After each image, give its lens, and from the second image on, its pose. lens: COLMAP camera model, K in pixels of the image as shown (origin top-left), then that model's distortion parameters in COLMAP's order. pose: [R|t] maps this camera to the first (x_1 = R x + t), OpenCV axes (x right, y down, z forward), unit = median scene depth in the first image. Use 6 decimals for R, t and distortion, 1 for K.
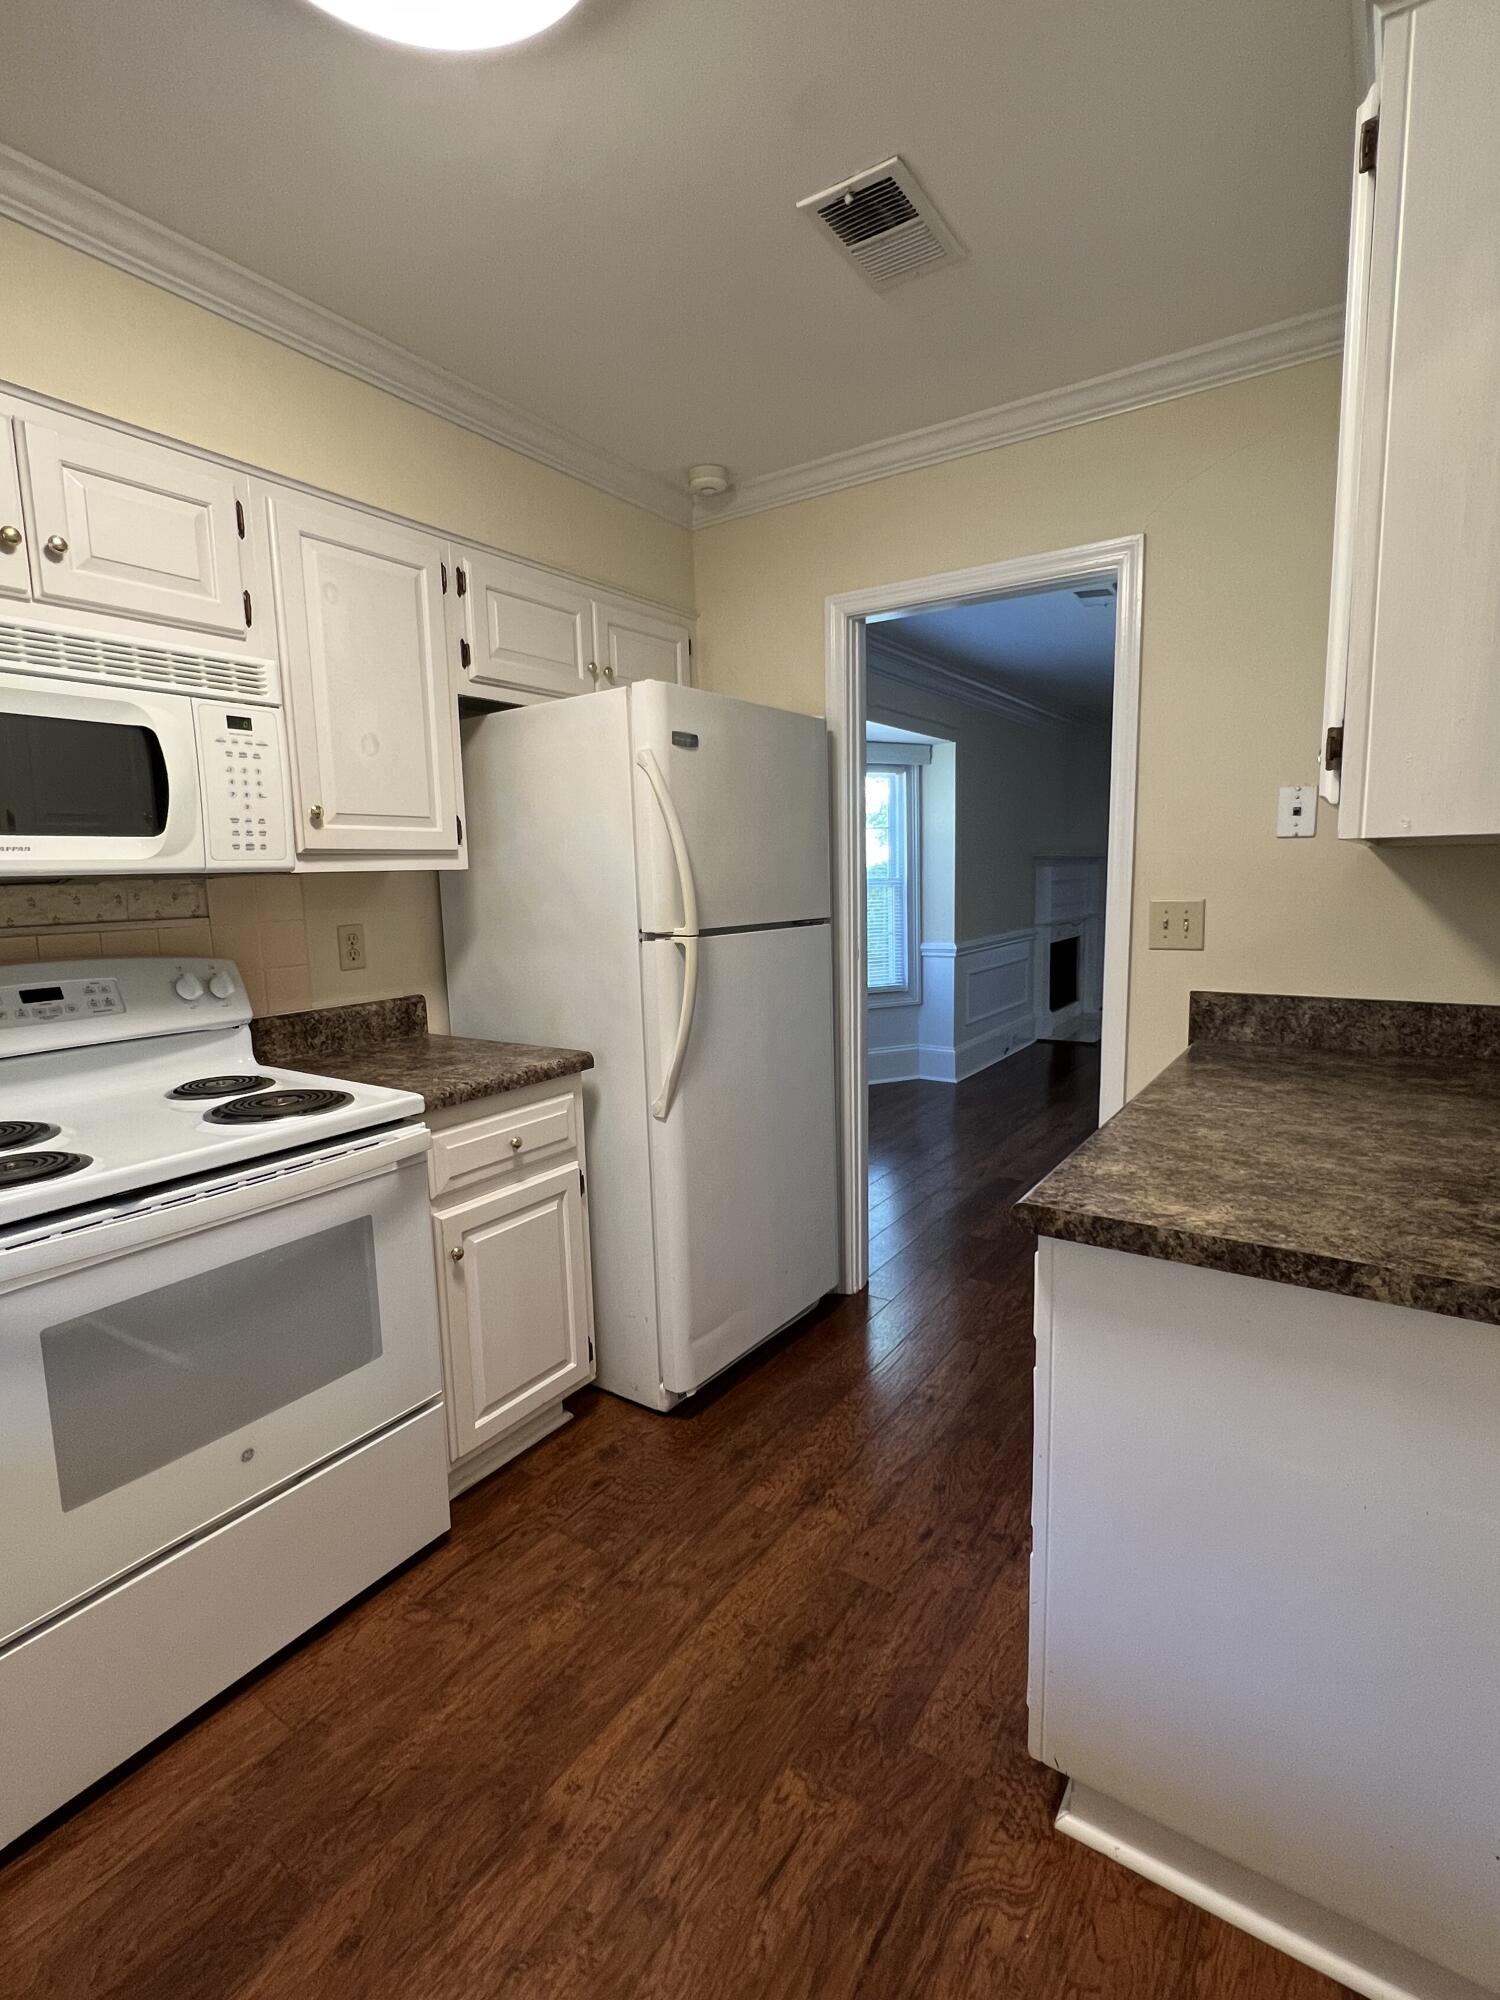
lens RADIAL K [[946.8, 0, 762.9], [0, 946.8, 997.2], [0, 0, 1]] dist [-0.000188, -0.000033]
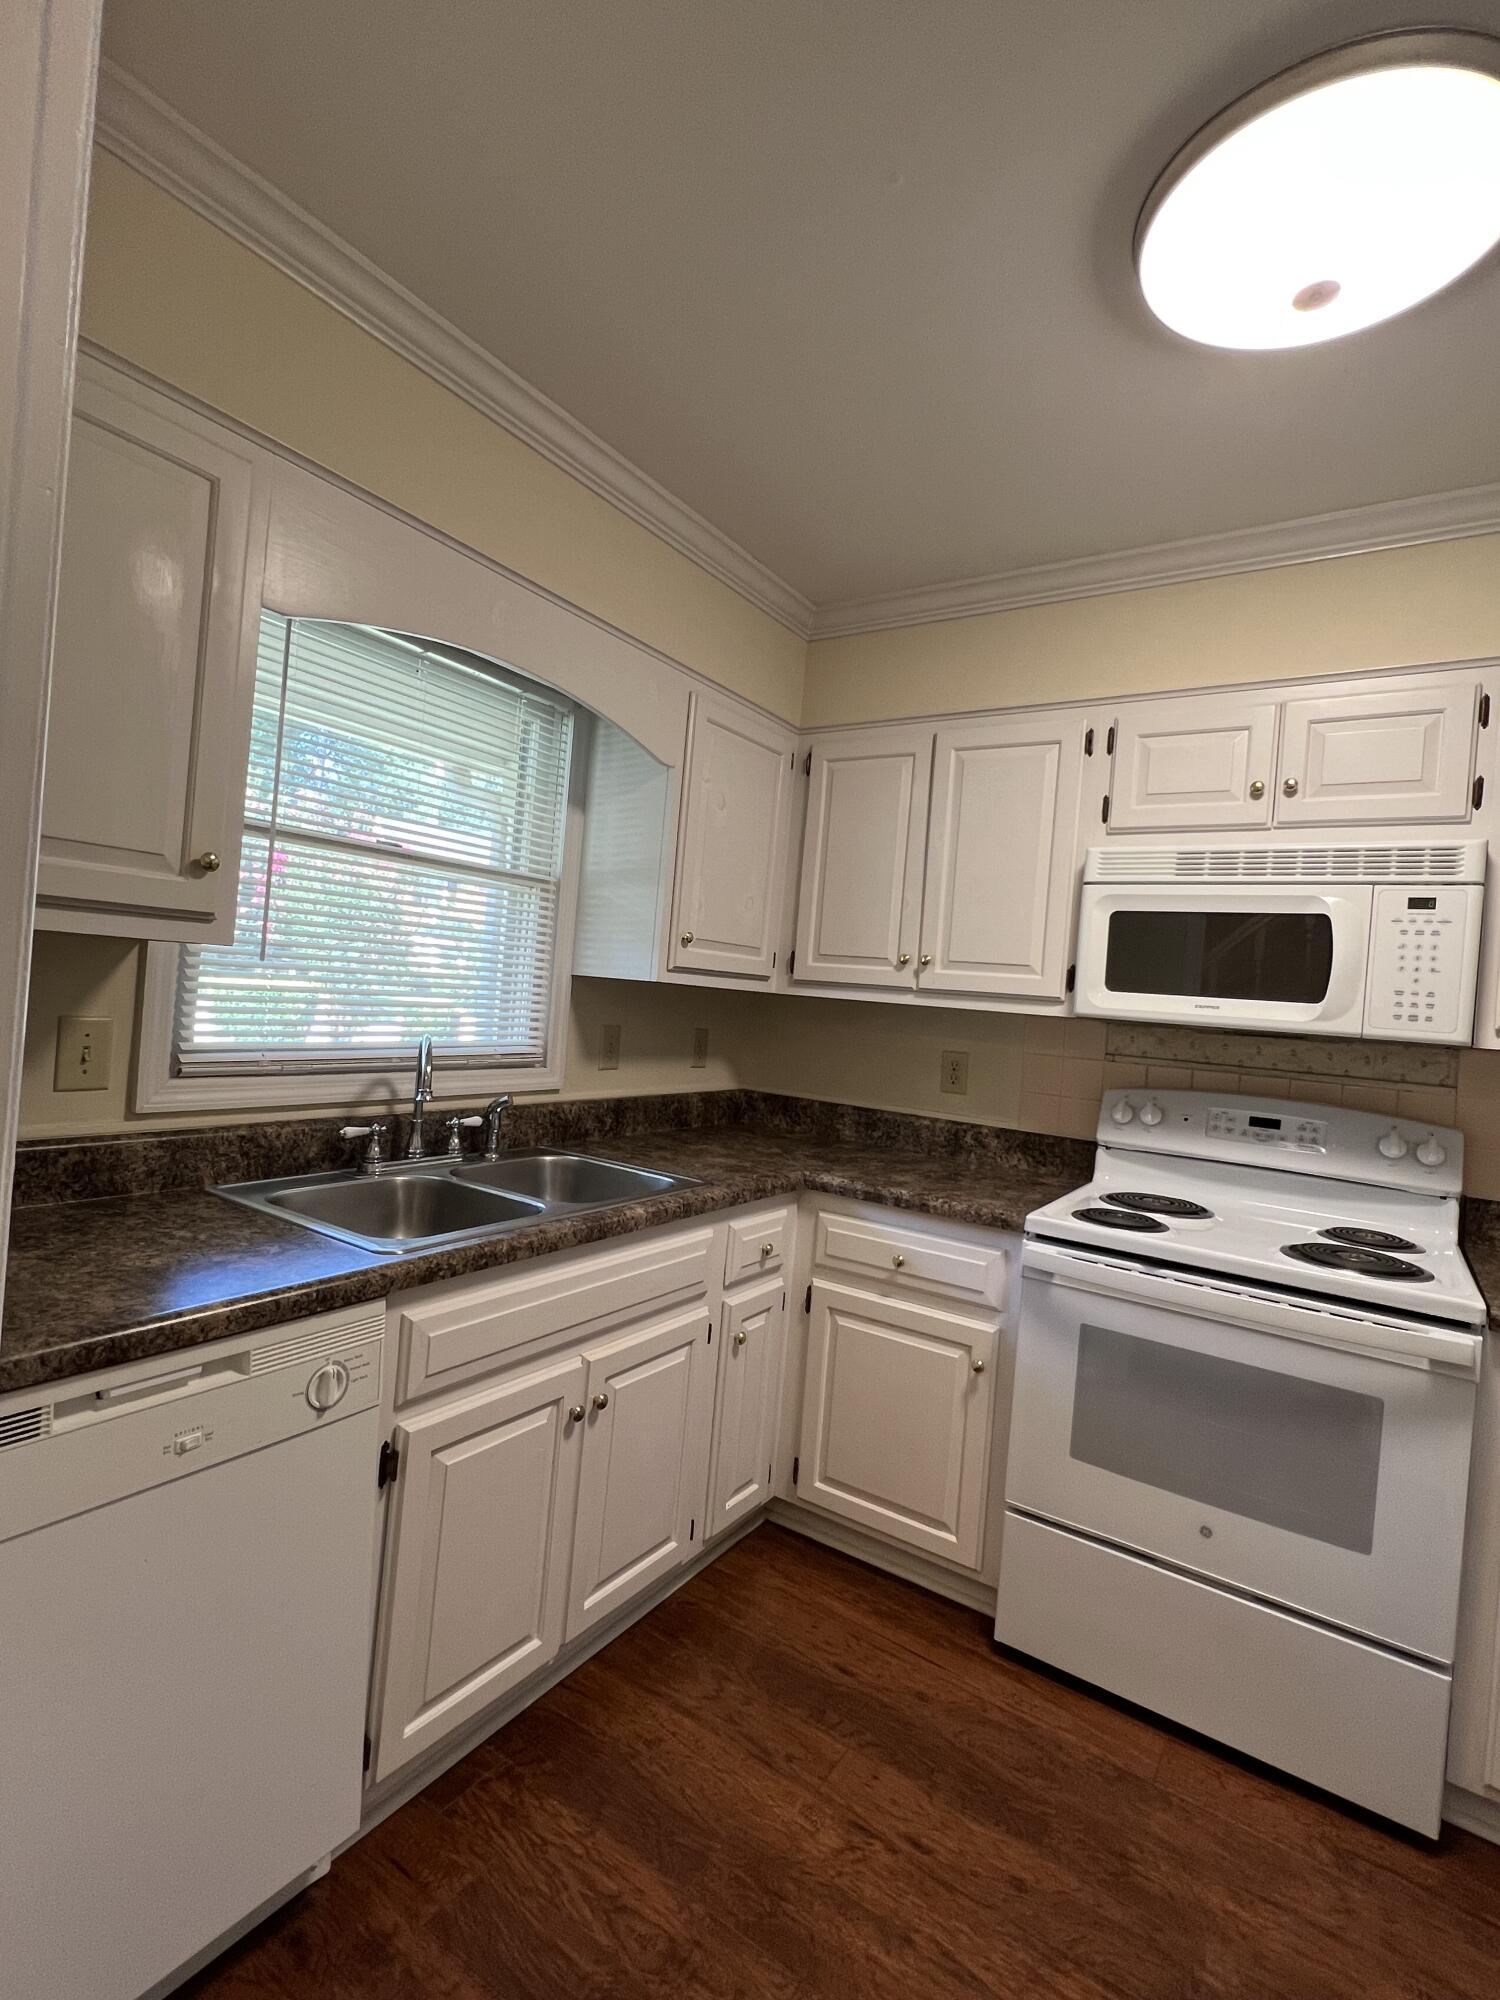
lens RADIAL K [[946.8, 0, 747.3], [0, 946.8, 996.7], [0, 0, 1]] dist [-0.000188, -0.000033]
pose [[-0.007815, 0.026181, -0.999627, 0.571835], [-0.211205, 0.977062, 0.027242, -0.061721], [0.977411, 0.211339, -0.002106, 0.312413]]
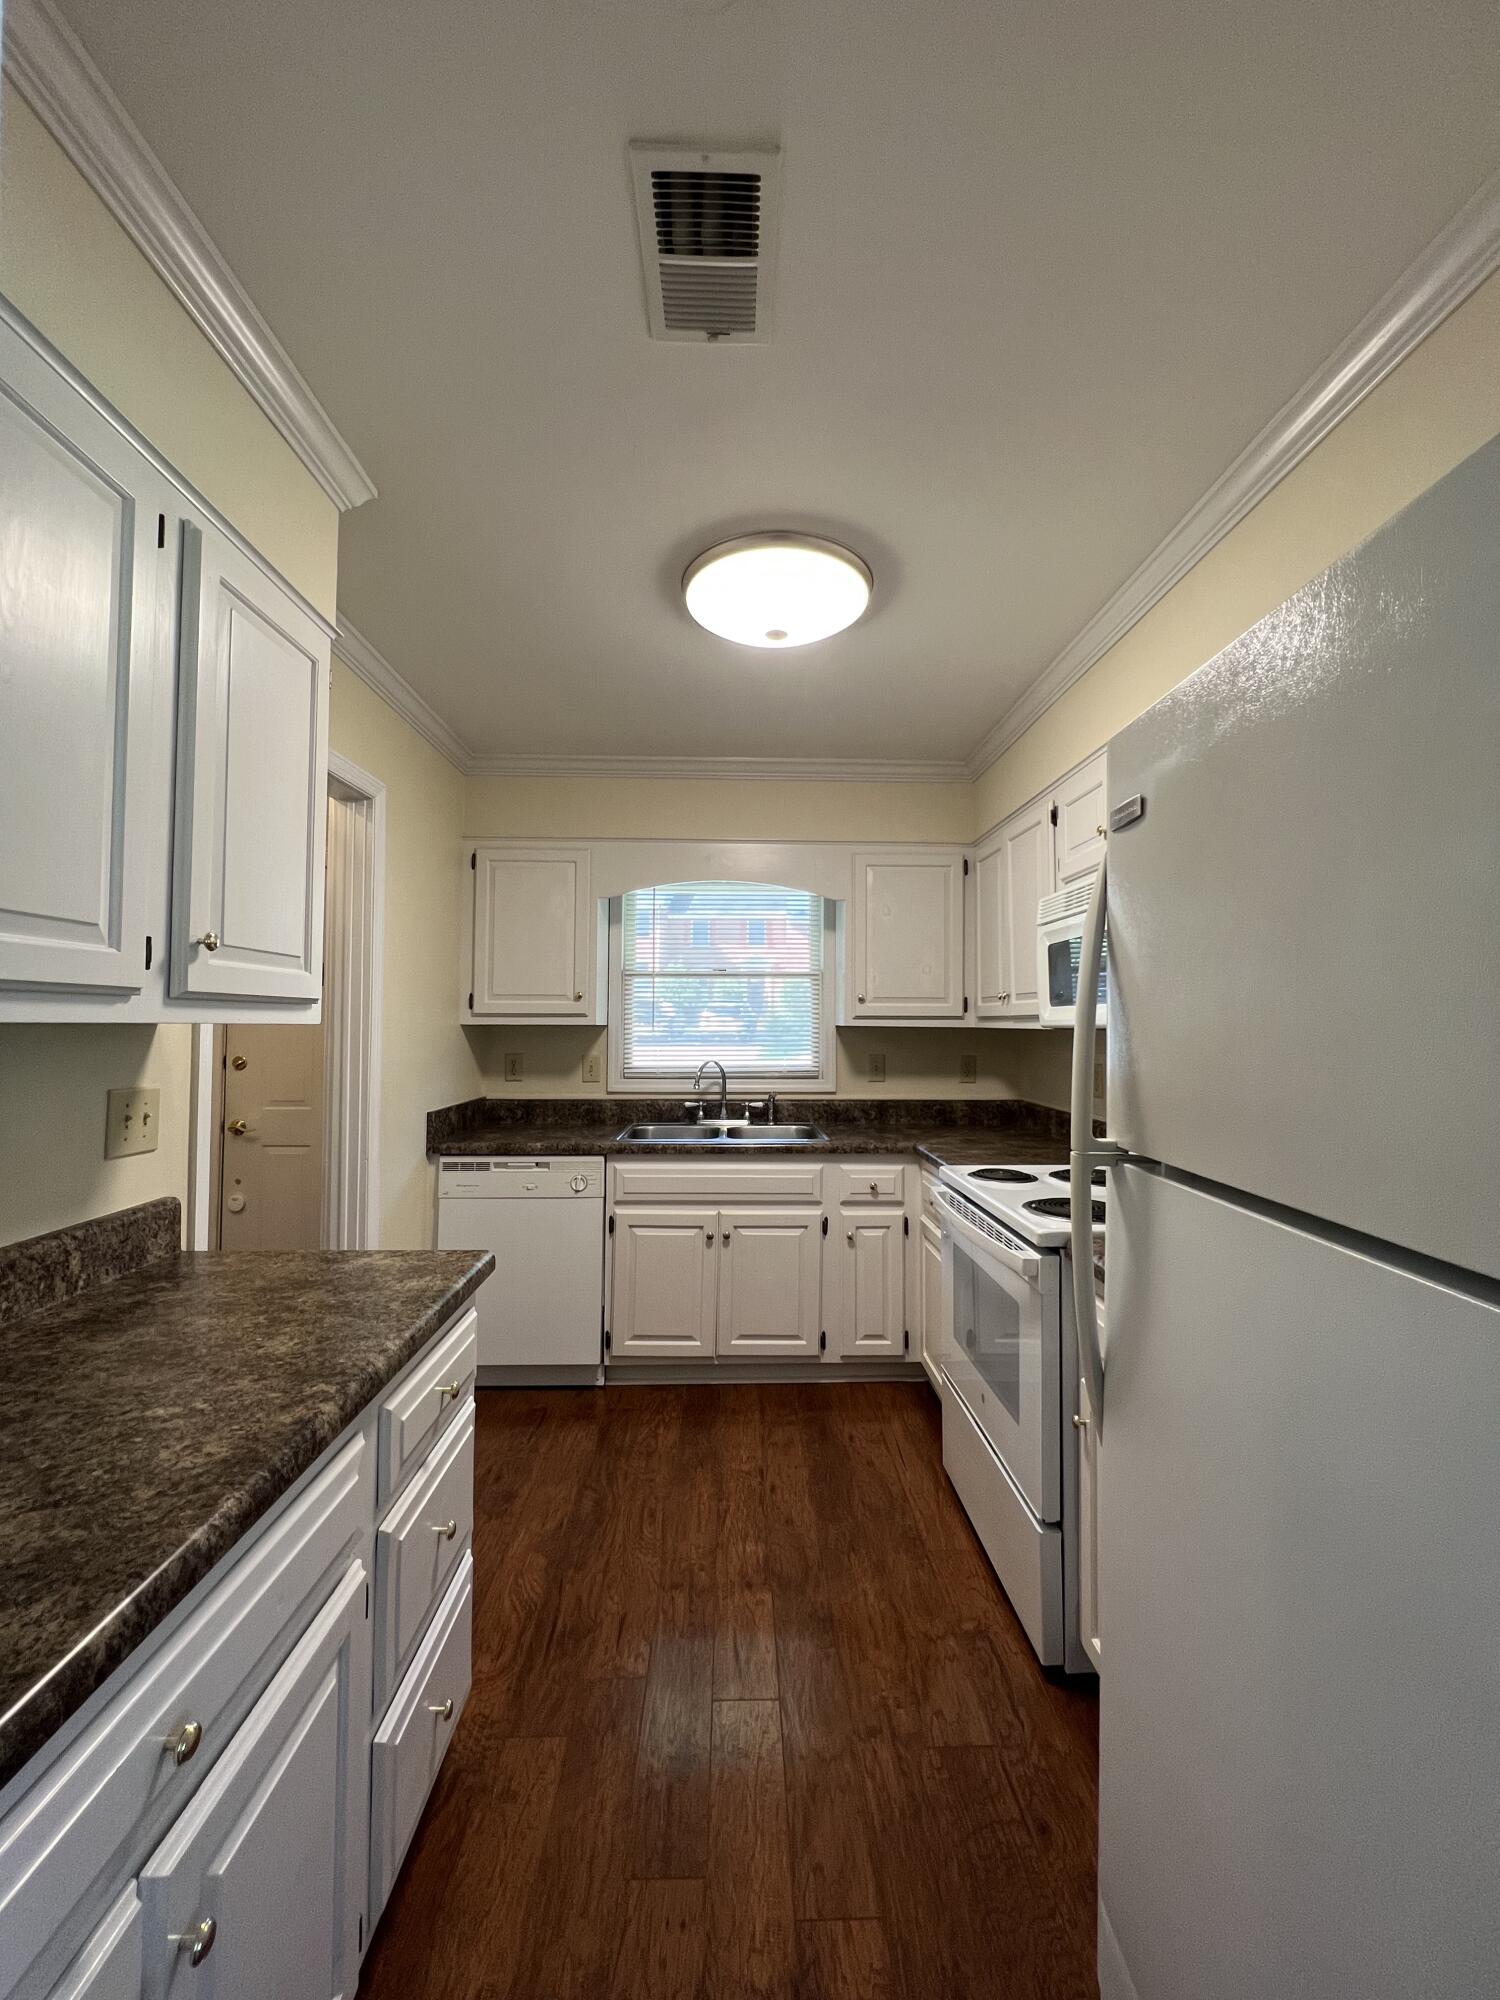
lens RADIAL K [[798.4, 0, 754.6], [0, 798.4, 998.2], [0, 0, 1]] dist [0.000270, -0.000037]
pose [[-0.816633, -0.001541, -0.577155, 0.512938], [-0.065207, 0.993840, 0.089610, -0.260229], [0.573461, 0.110813, -0.811704, 1.730414]]
